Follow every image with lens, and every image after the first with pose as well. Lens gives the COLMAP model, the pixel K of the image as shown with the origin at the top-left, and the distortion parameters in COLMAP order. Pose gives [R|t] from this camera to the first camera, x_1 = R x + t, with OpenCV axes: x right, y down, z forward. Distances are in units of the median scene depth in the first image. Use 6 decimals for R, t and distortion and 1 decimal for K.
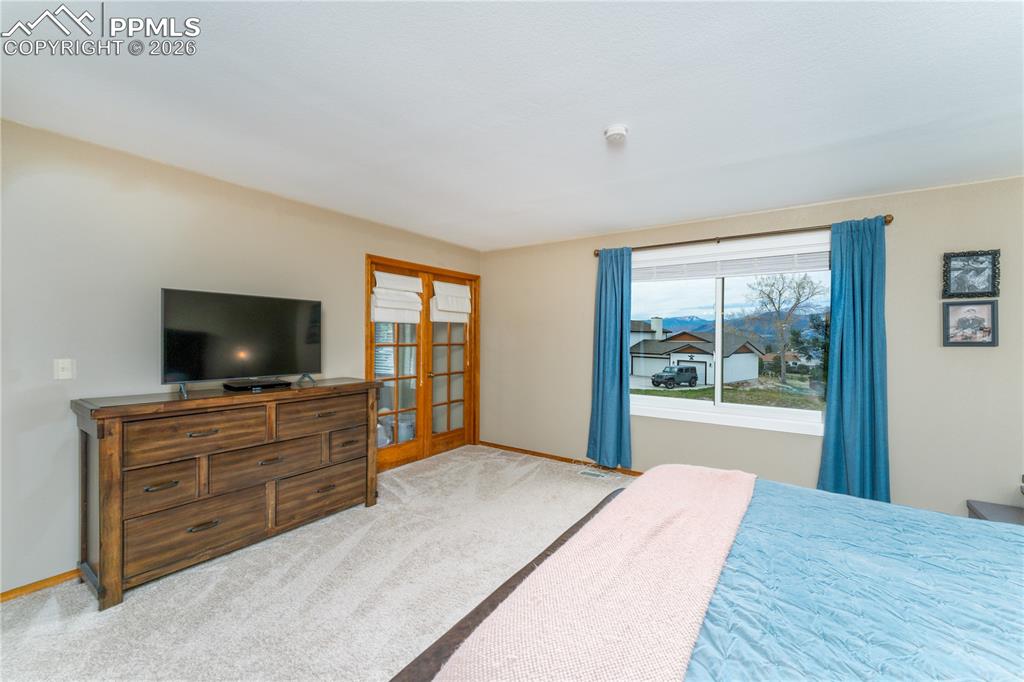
lens RADIAL K [[407.1, 0, 511.9], [0, 407.1, 338.3], [0, 0, 1]] dist [0.000207, -0.000921]
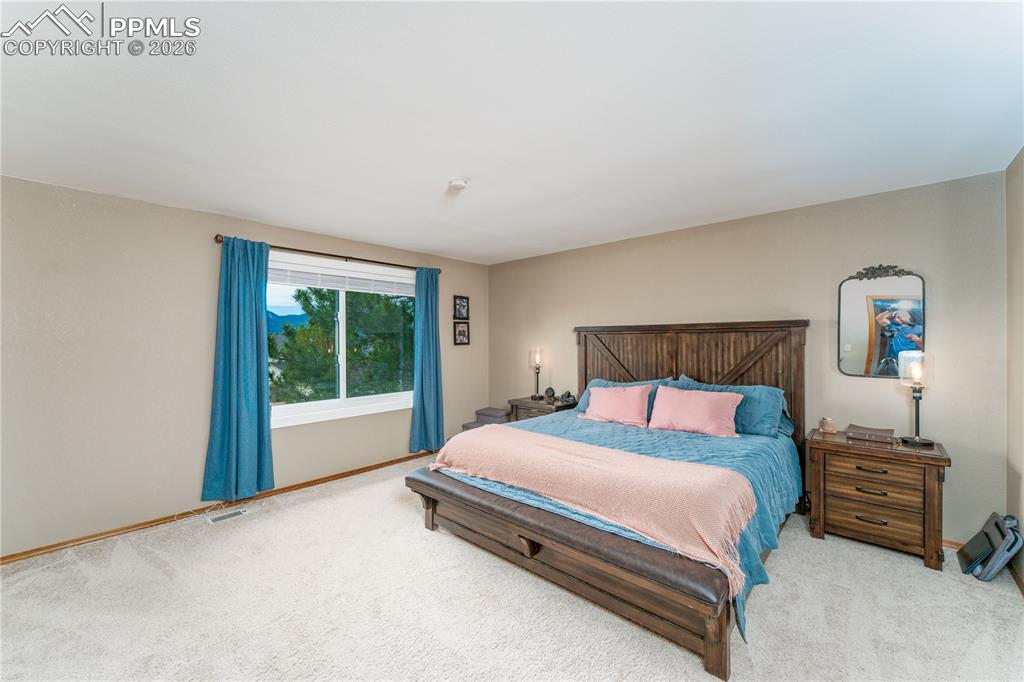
lens RADIAL K [[407.1, 0, 510.0], [0, 407.1, 336.7], [0, 0, 1]] dist [0.000207, -0.000921]
pose [[0.139173, -0.001227, 0.990267, -0.729597], [0.011557, 0.999933, -0.000385, -0.015195], [-0.990201, 0.011498, 0.139178, 0.476156]]
